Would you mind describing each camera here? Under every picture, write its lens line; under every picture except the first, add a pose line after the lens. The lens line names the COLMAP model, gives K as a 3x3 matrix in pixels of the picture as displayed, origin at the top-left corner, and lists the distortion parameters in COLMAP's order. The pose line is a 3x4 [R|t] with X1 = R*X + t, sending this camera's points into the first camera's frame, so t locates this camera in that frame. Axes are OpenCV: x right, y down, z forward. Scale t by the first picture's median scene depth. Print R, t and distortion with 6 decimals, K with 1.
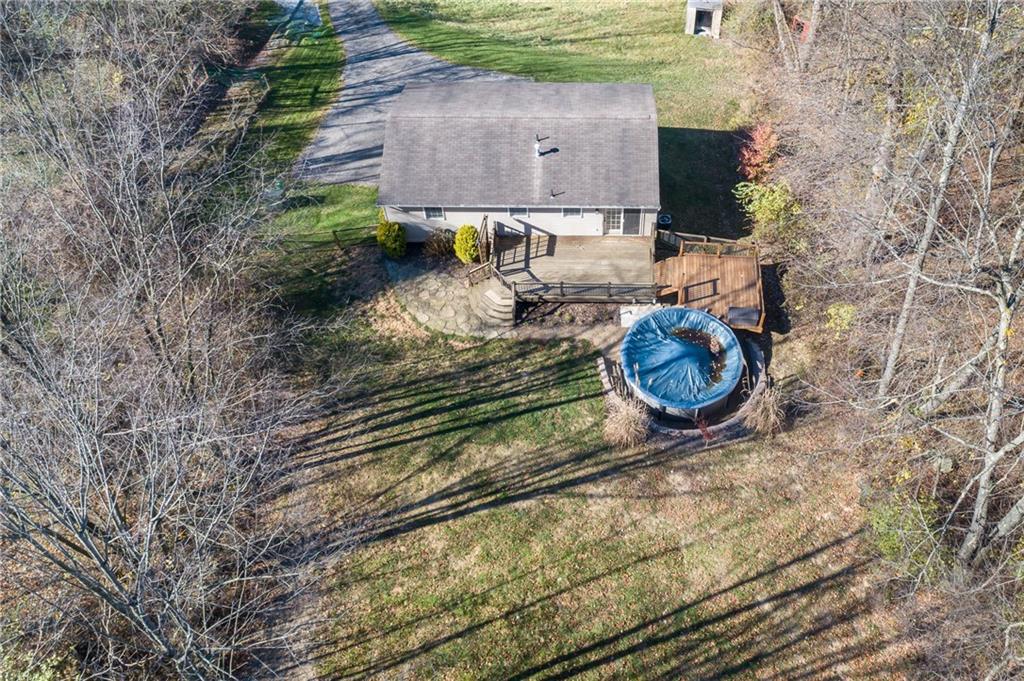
lens RADIAL K [[708.4, 0, 512.0], [0, 708.4, 340.5], [0, 0, 1]] dist [-0.001510, -0.000554]
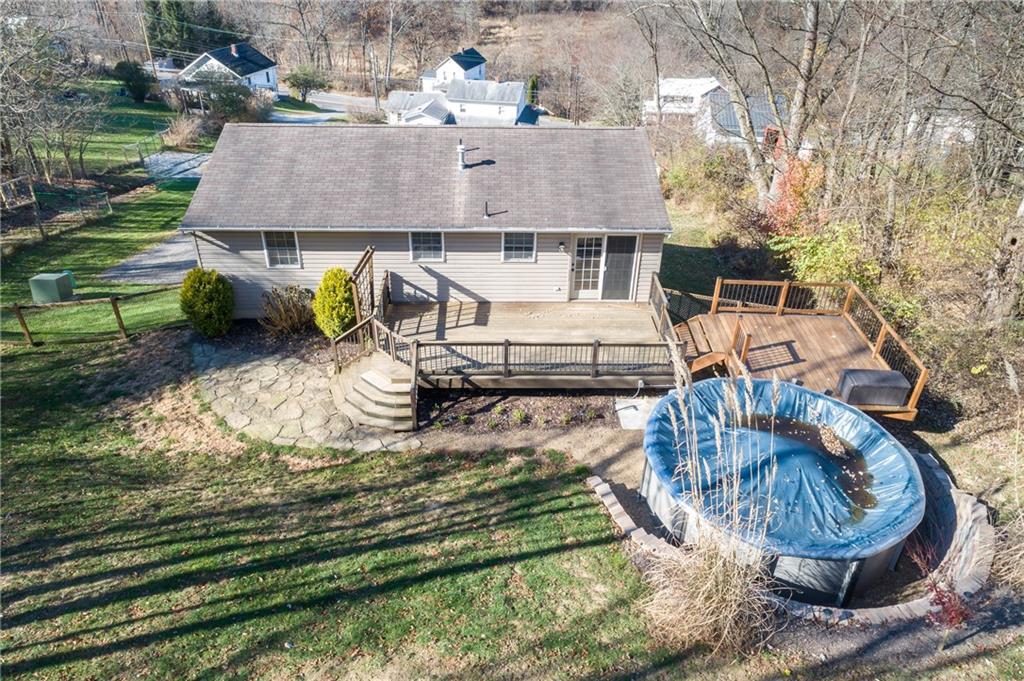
lens RADIAL K [[708.1, 0, 480.7], [0, 708.1, 340.5], [0, 0, 1]] dist [-0.003346, 0.001796]
pose [[0.996083, 0.028928, 0.083563, 0.006321], [0.002807, 0.934158, -0.356849, 0.103748], [-0.088384, 0.355686, 0.930417, 0.505063]]
